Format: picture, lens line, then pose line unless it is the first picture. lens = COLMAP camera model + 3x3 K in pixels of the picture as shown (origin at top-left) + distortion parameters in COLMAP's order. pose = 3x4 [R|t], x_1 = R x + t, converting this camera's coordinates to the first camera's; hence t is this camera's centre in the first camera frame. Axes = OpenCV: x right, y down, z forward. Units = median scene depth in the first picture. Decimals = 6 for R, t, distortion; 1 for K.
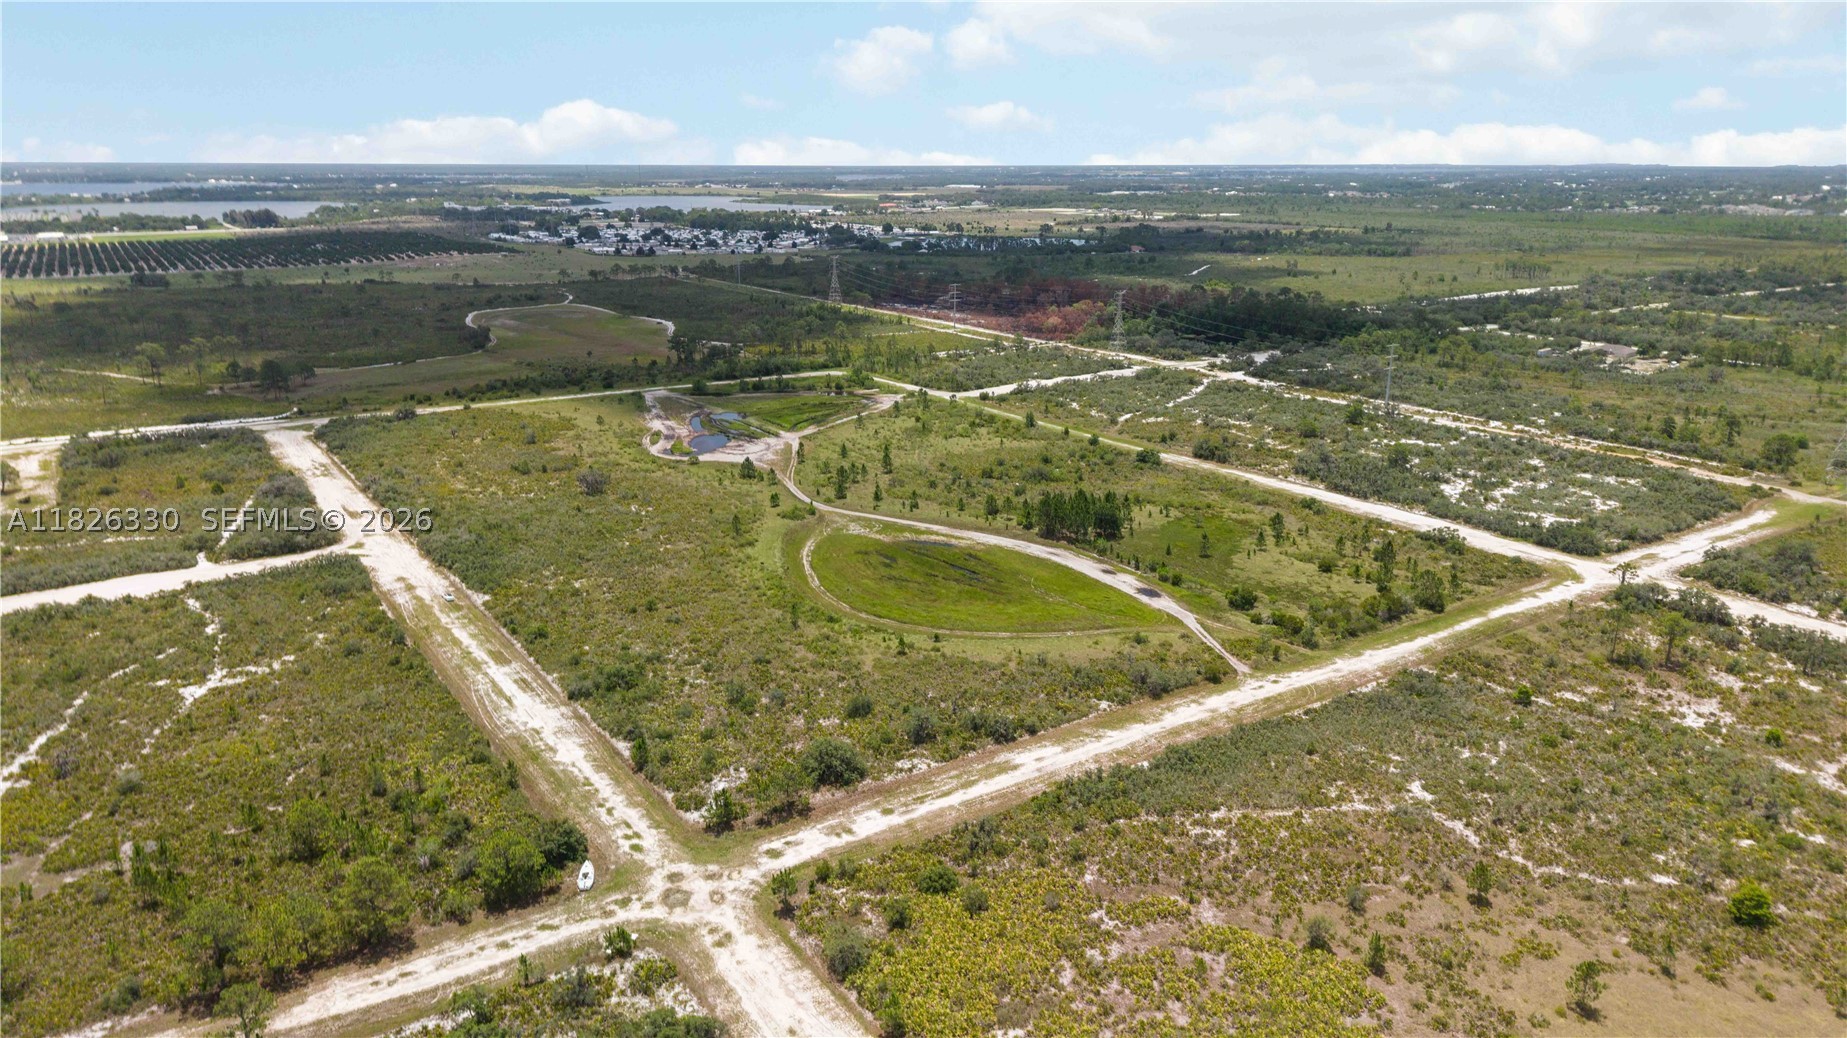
lens RADIAL K [[1233.3, 0, 919.1], [0, 1233.3, 526.7], [0, 0, 1]] dist [0.025309, -0.024938]
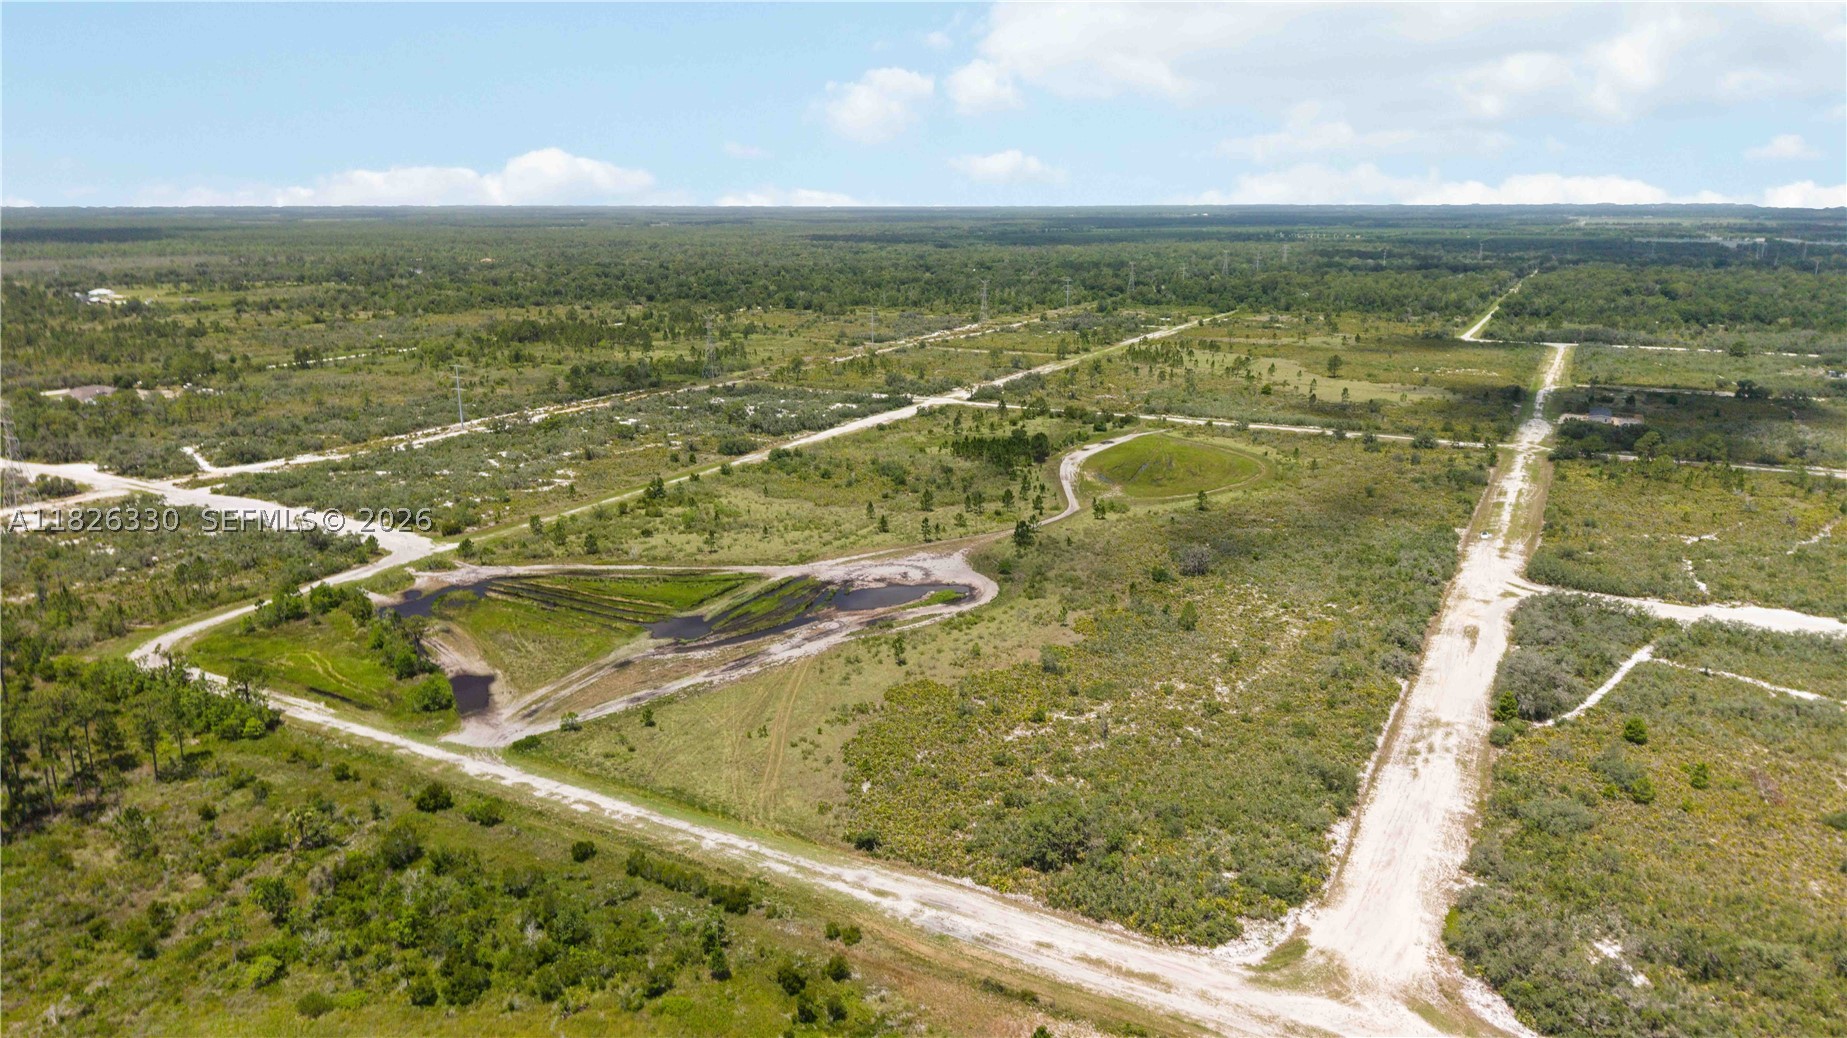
lens RADIAL K [[1233.3, 0, 920.8], [0, 1233.3, 511.1], [0, 0, 1]] dist [0.025309, -0.024938]
pose [[-0.461153, -0.218512, 0.859995, -1.211501], [0.262115, 0.892405, 0.367300, -0.571572], [-0.847723, 0.394799, -0.354260, 1.976514]]
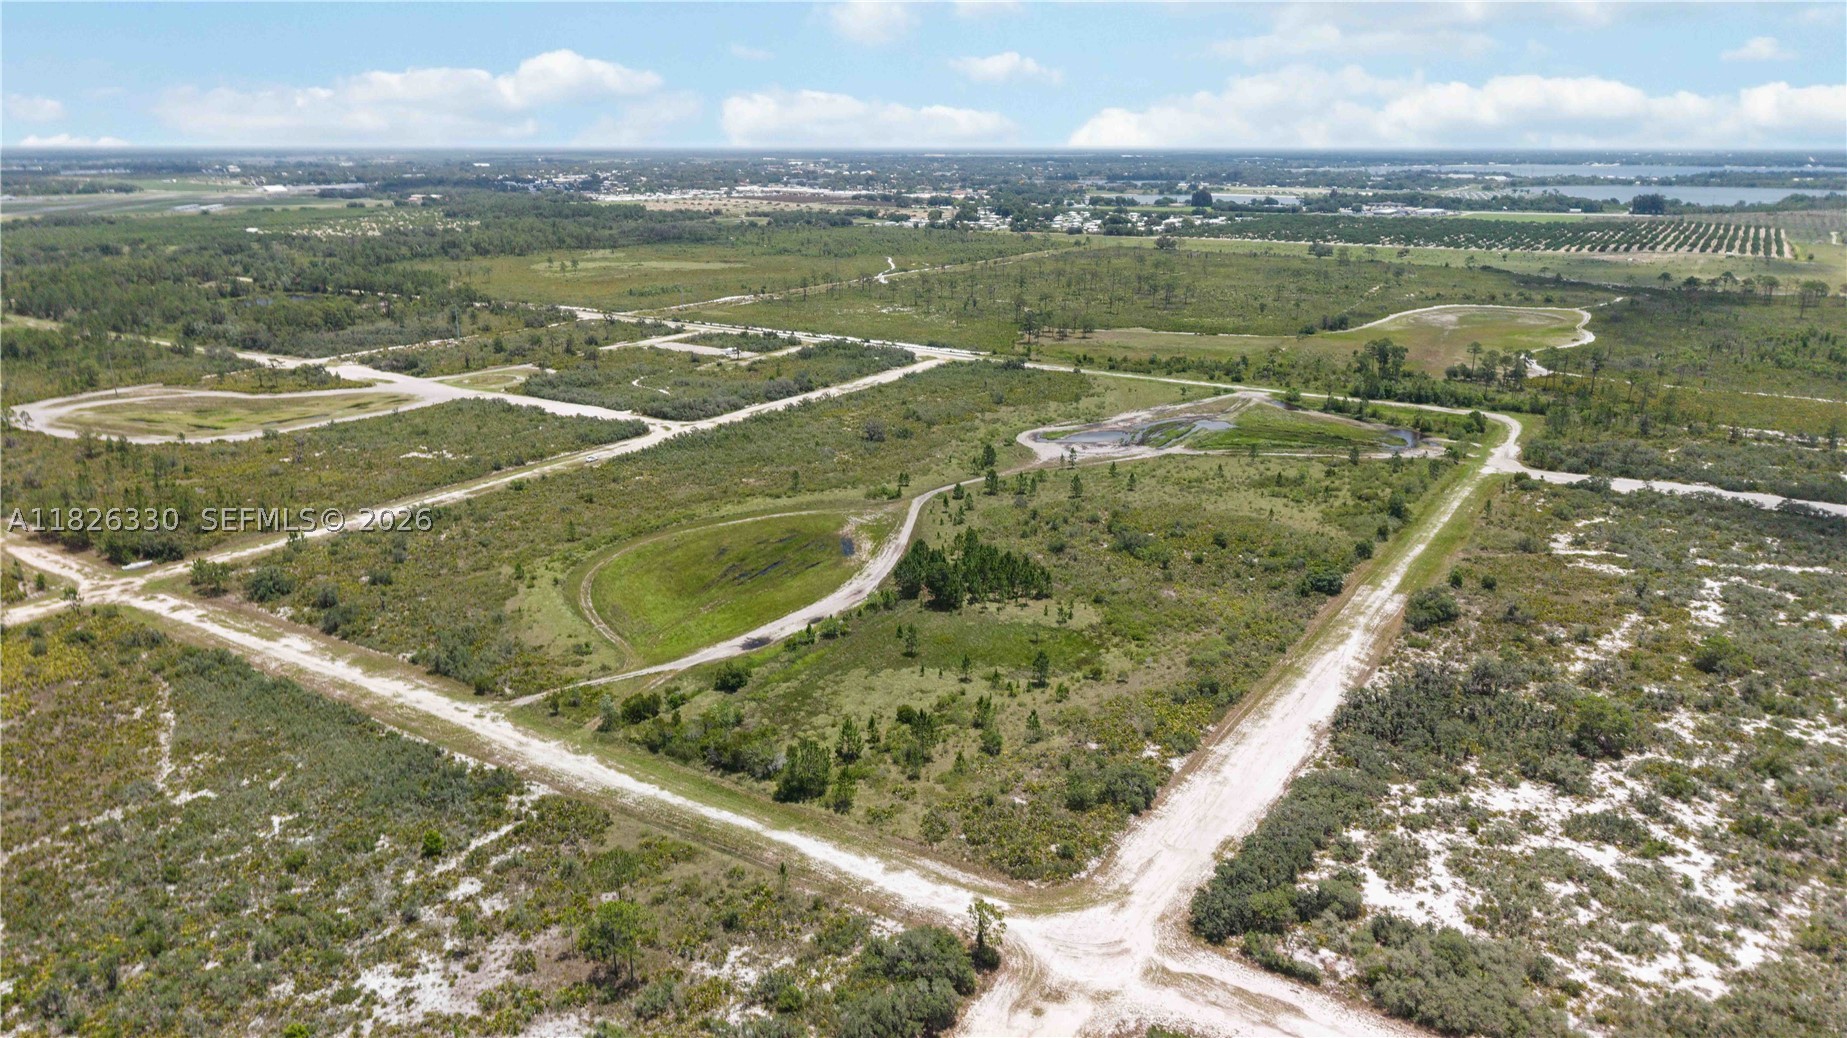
lens RADIAL K [[1233.3, 0, 928.9], [0, 1233.3, 514.3], [0, 0, 1]] dist [0.025309, -0.024938]
pose [[0.400962, 0.267082, -0.876297, 1.050053], [-0.264288, 0.949611, 0.168498, -0.228371], [0.877144, 0.164033, 0.451345, 0.761889]]
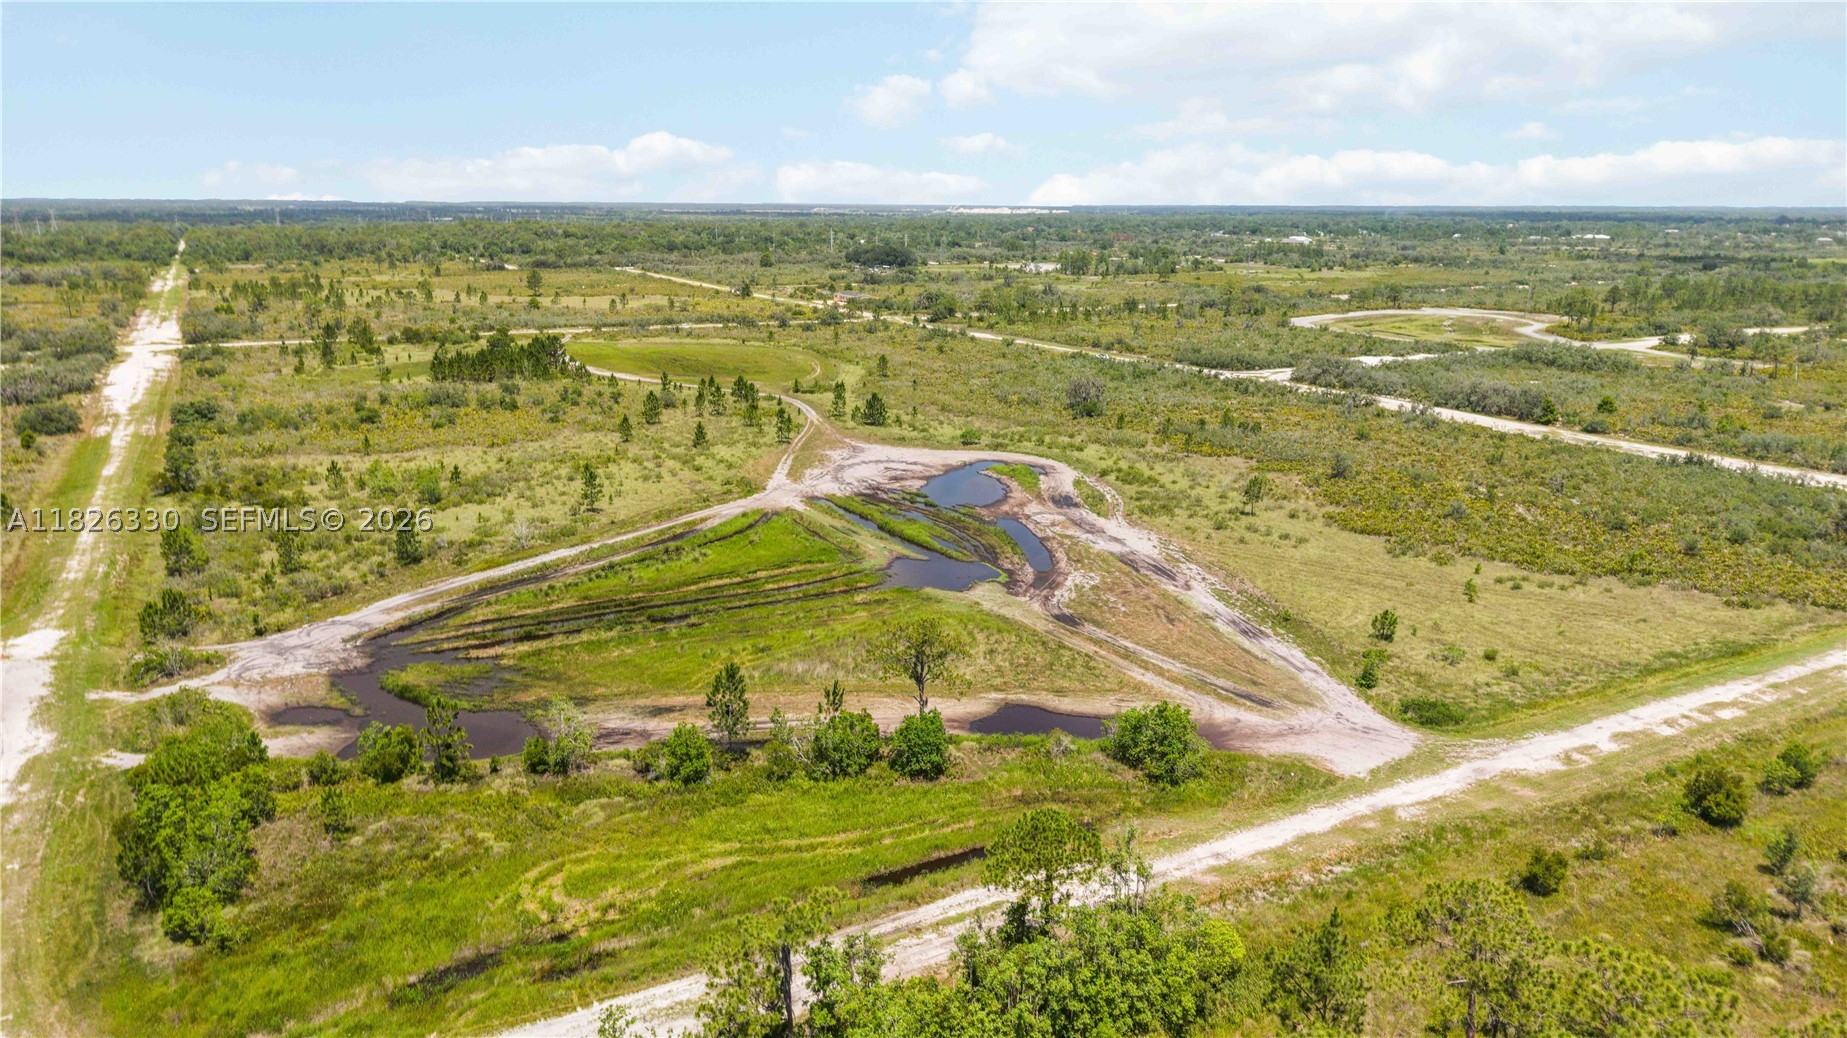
lens RADIAL K [[1233.3, 0, 917.5], [0, 1233.3, 529.4], [0, 0, 1]] dist [0.025309, -0.024938]
pose [[-0.996200, -0.028610, 0.082268, -0.315048], [0.019257, 0.848794, 0.528373, -0.488176], [-0.084945, 0.527949, -0.845017, 2.296671]]
